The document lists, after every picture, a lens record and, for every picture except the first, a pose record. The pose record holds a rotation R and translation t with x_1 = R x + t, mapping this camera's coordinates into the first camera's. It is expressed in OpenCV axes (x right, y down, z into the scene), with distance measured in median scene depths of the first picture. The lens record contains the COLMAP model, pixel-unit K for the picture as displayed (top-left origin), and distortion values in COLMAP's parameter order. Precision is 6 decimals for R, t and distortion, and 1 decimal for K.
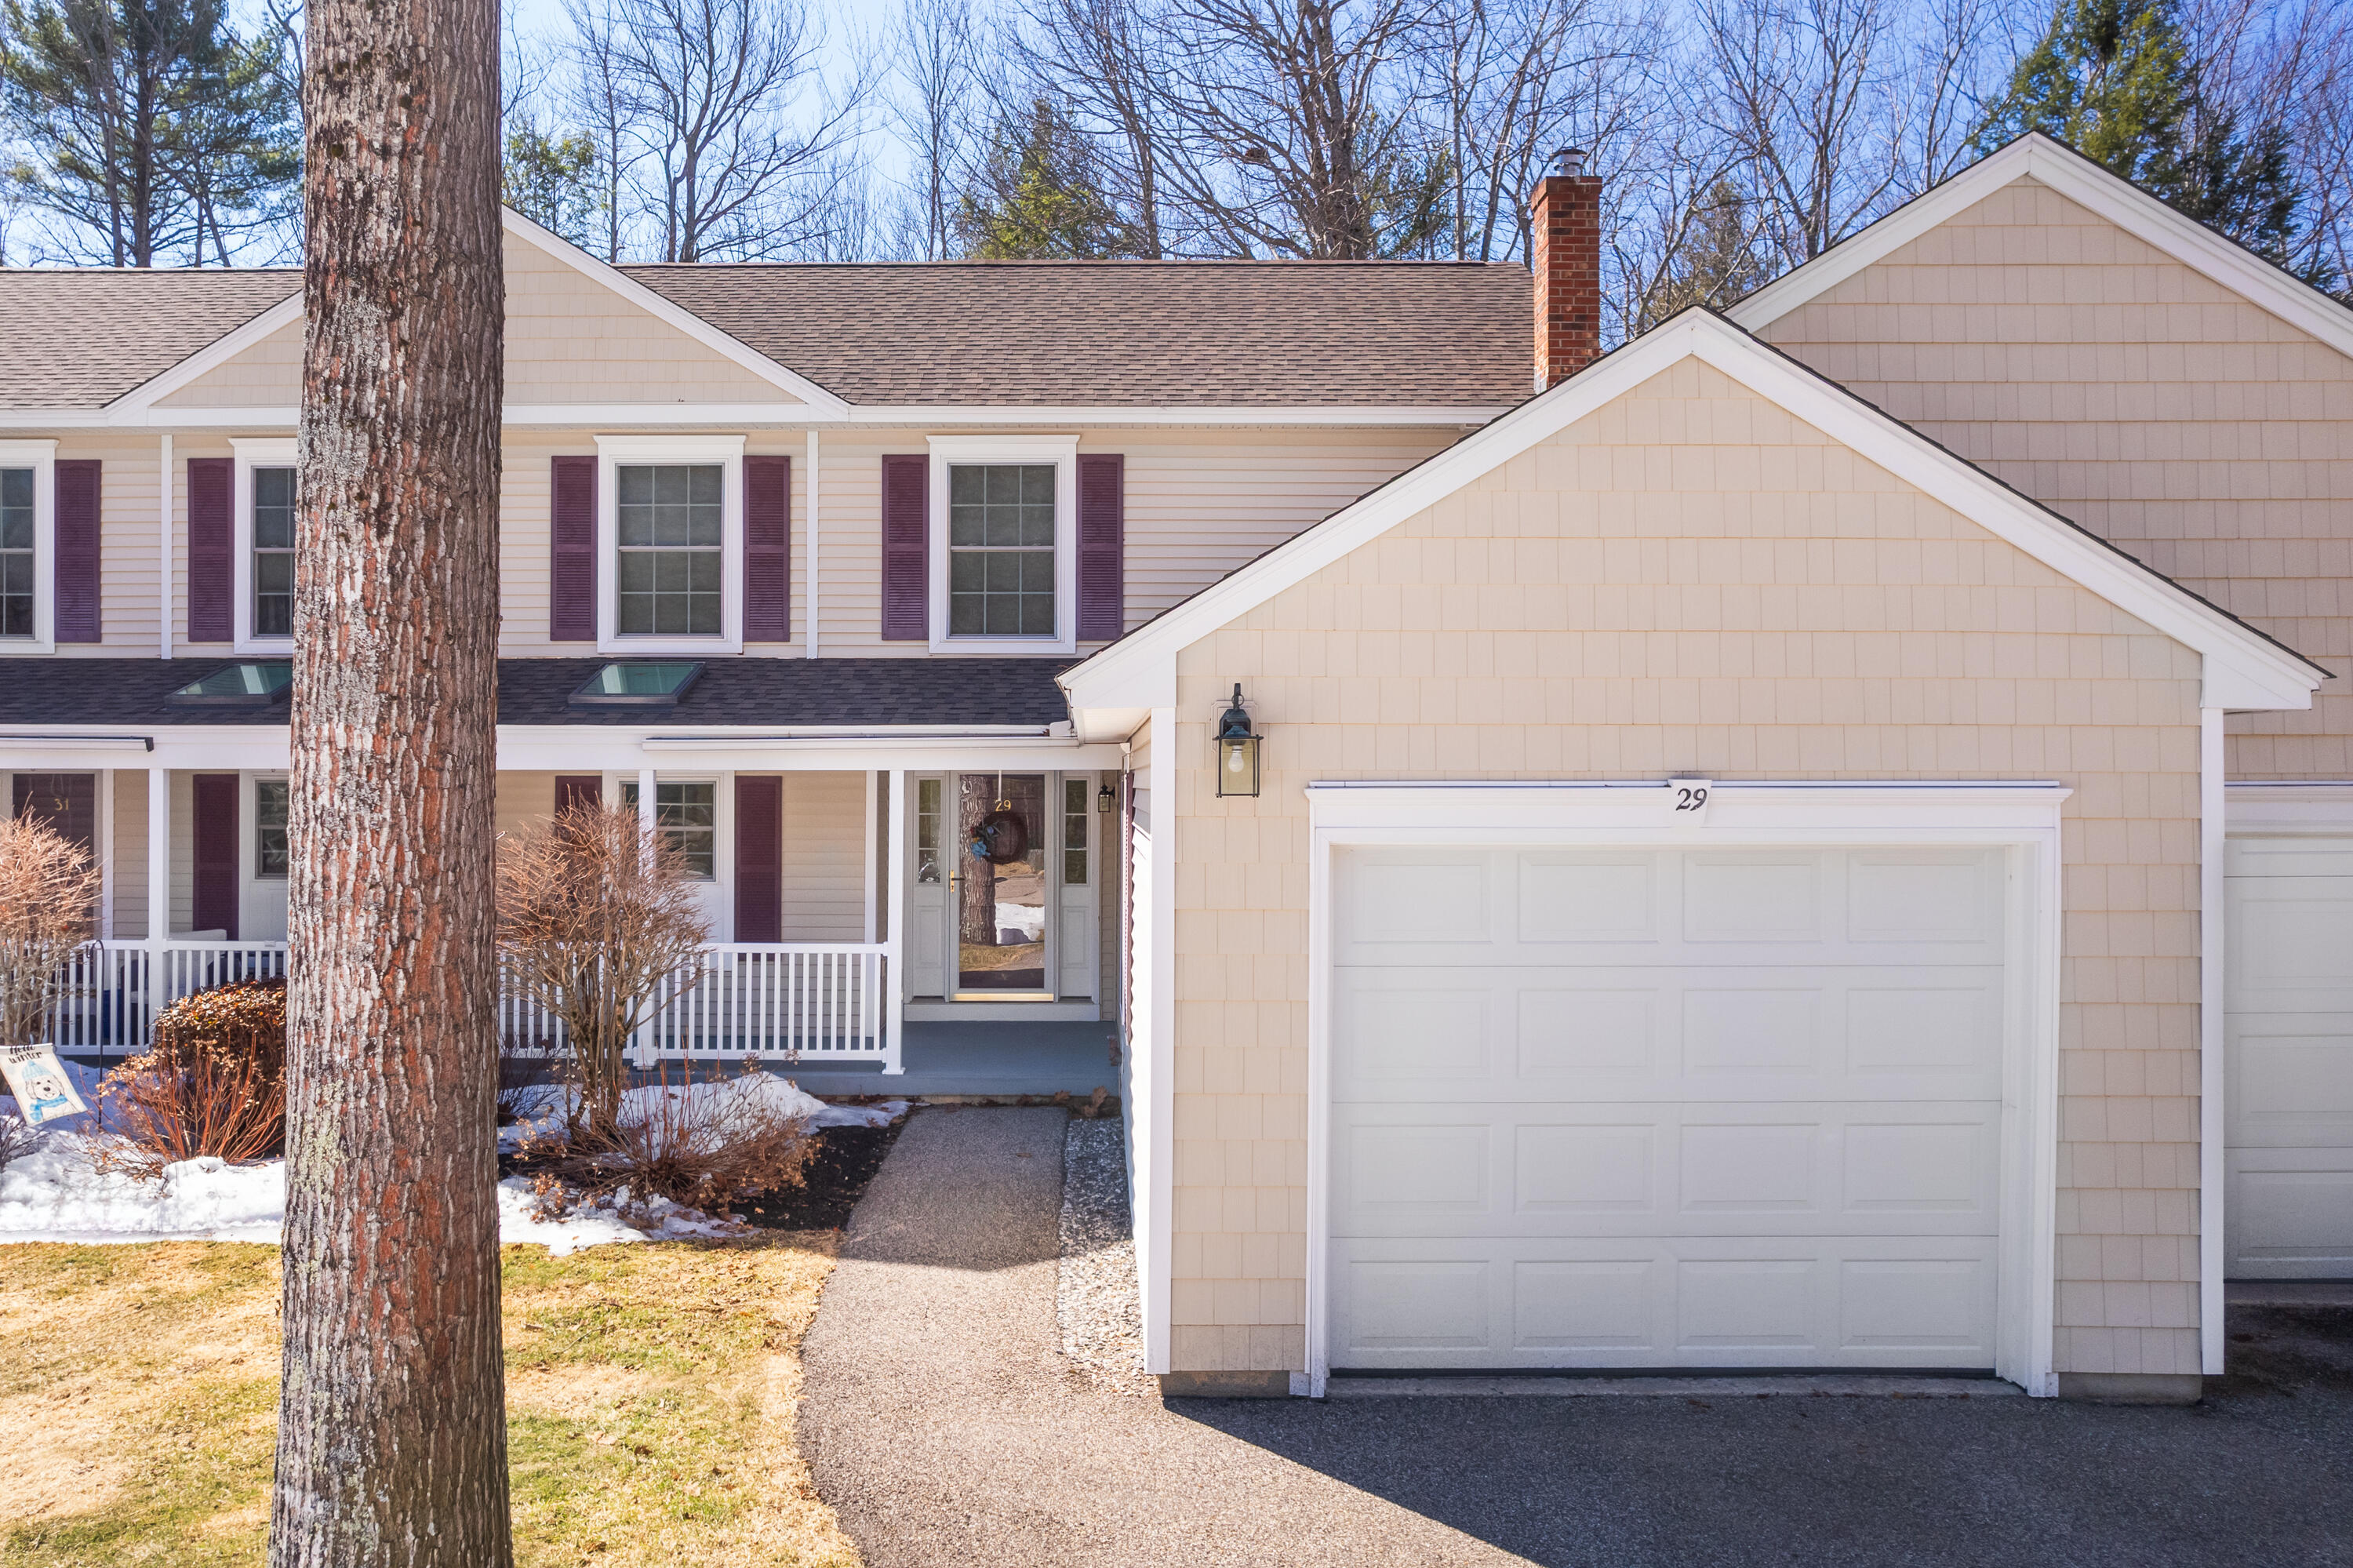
lens RADIAL K [[1270.4, 0, 1178.1], [0, 1270.4, 794.8], [0, 0, 1]] dist [-0.001795, -0.001075]
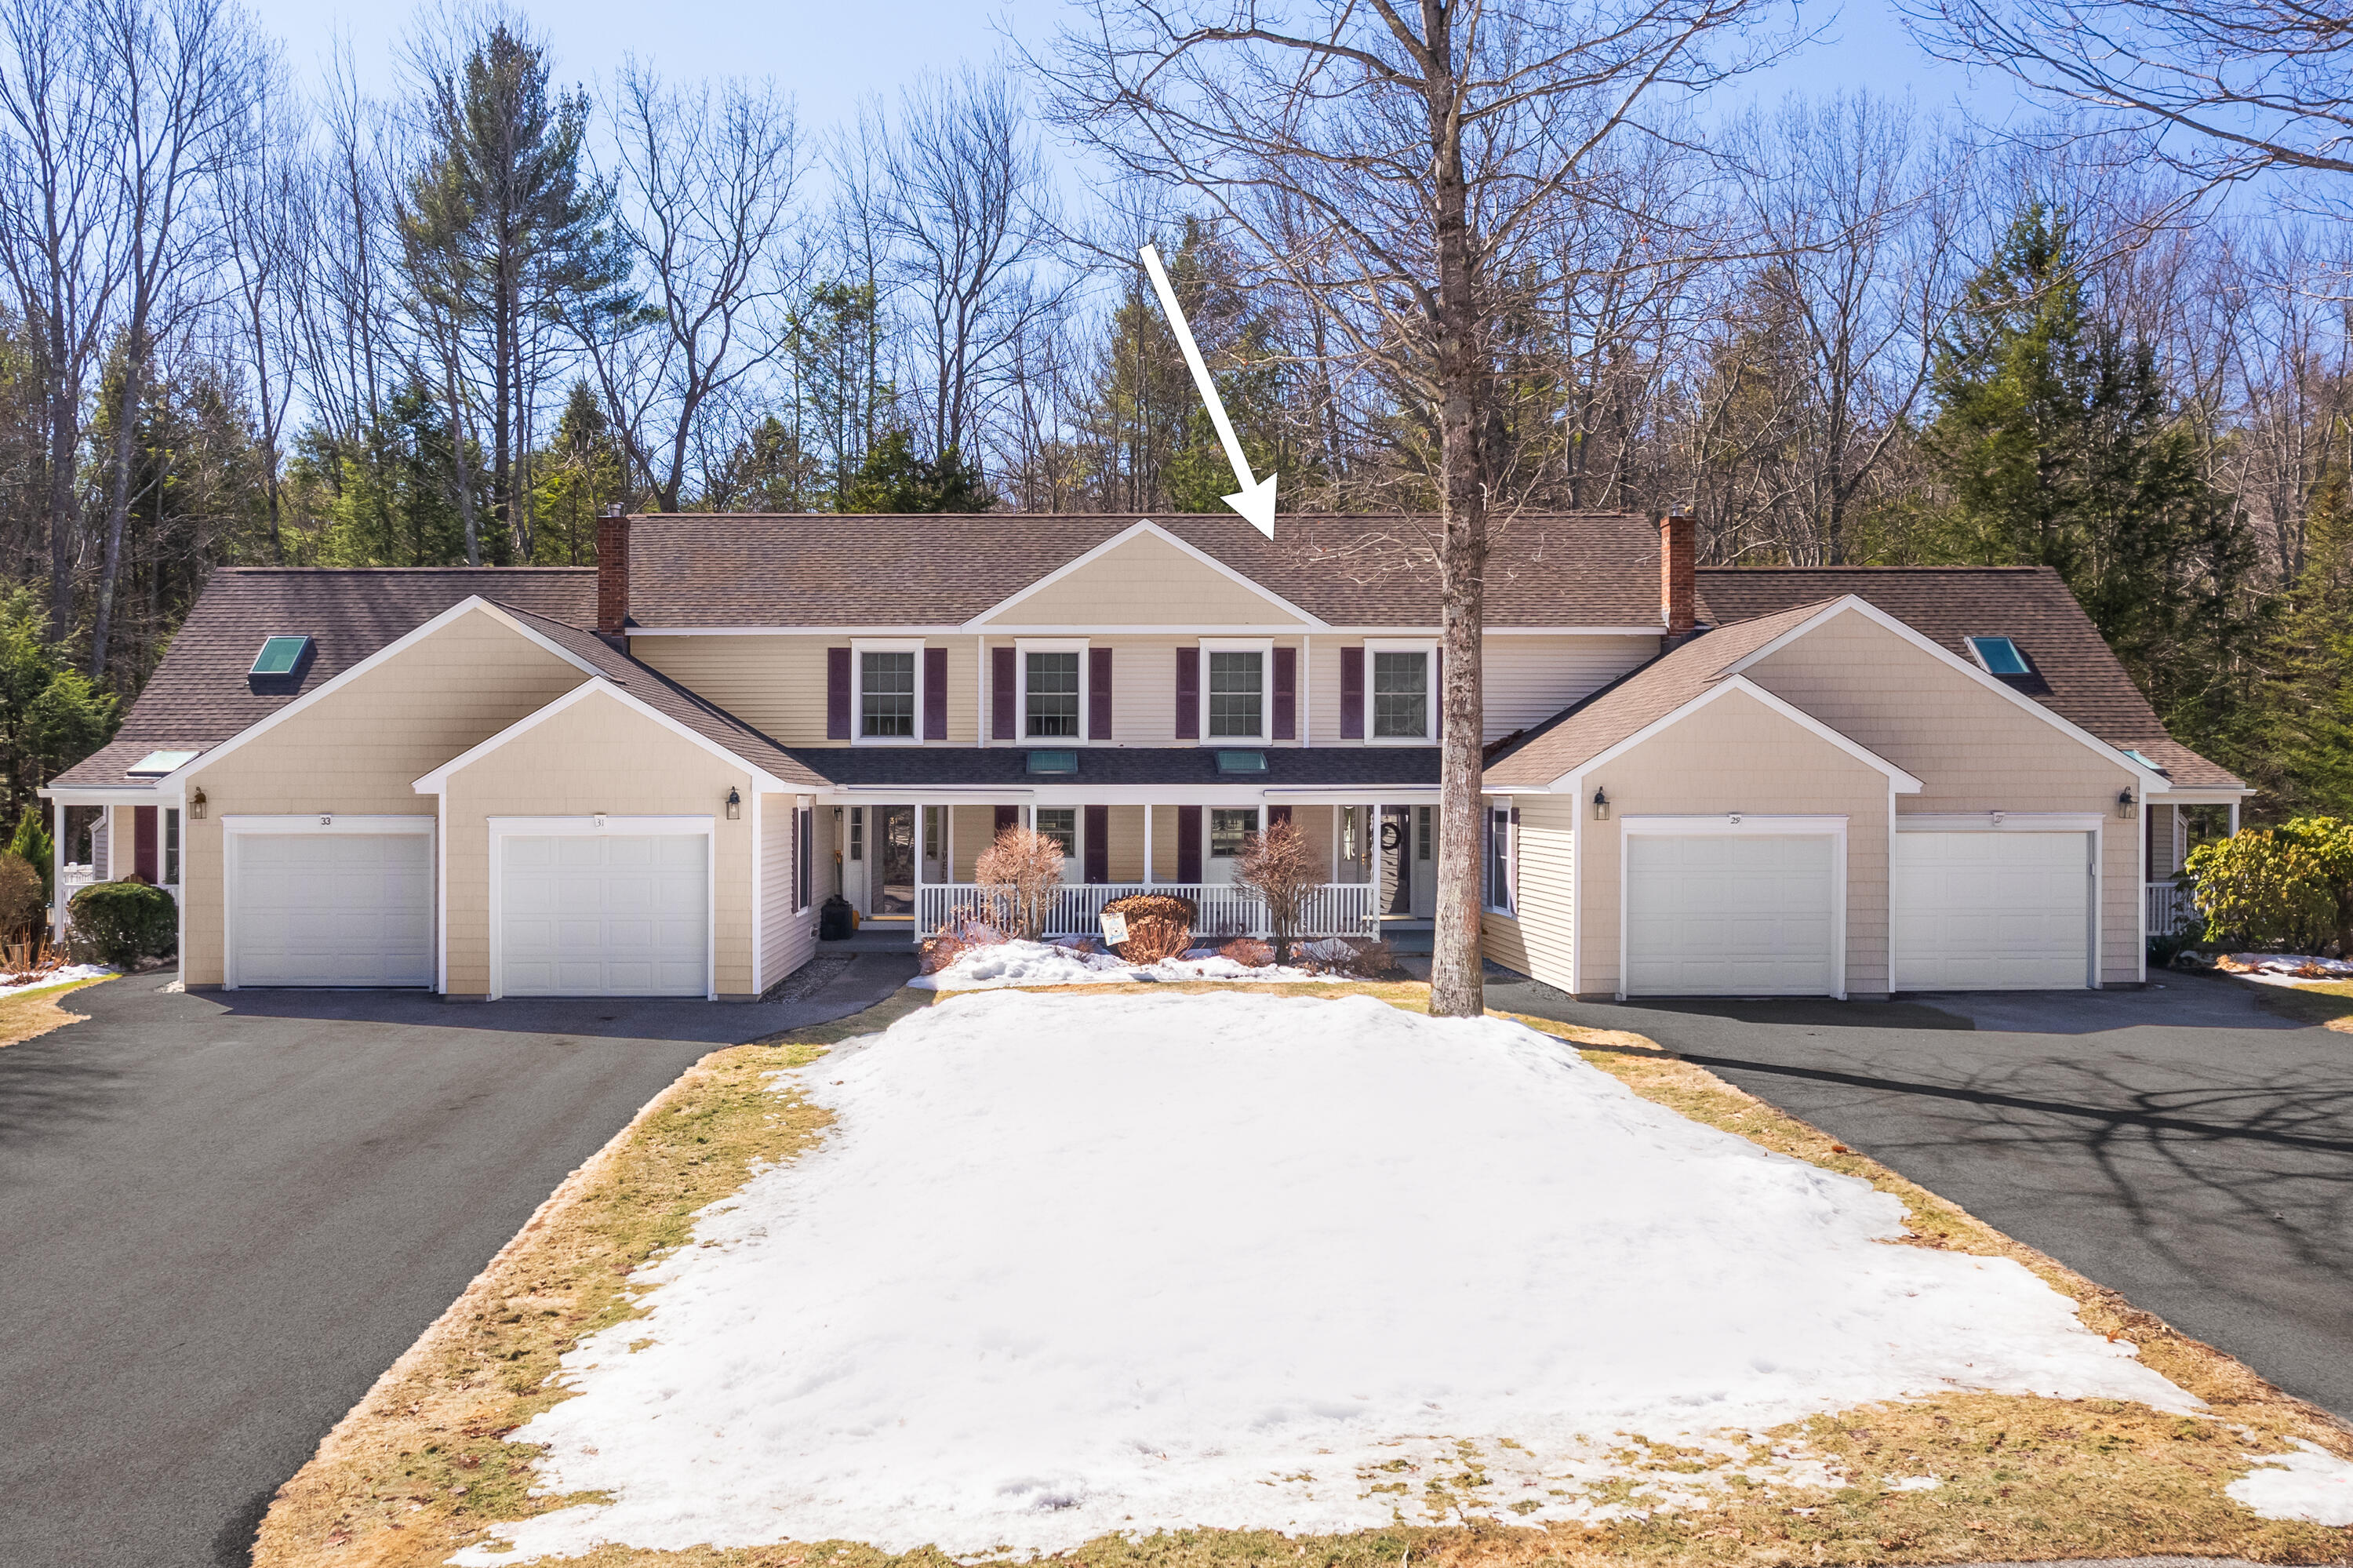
lens RADIAL K [[1499.4, 0, 1176.5], [0, 1499.4, 784.0], [0, 0, 1]] dist [0.007715, 0.001672]
pose [[0.999807, -0.001686, 0.019581, -0.542933], [0.001877, 0.999951, -0.009727, -0.026807], [-0.019564, 0.009762, 0.999761, -1.387274]]
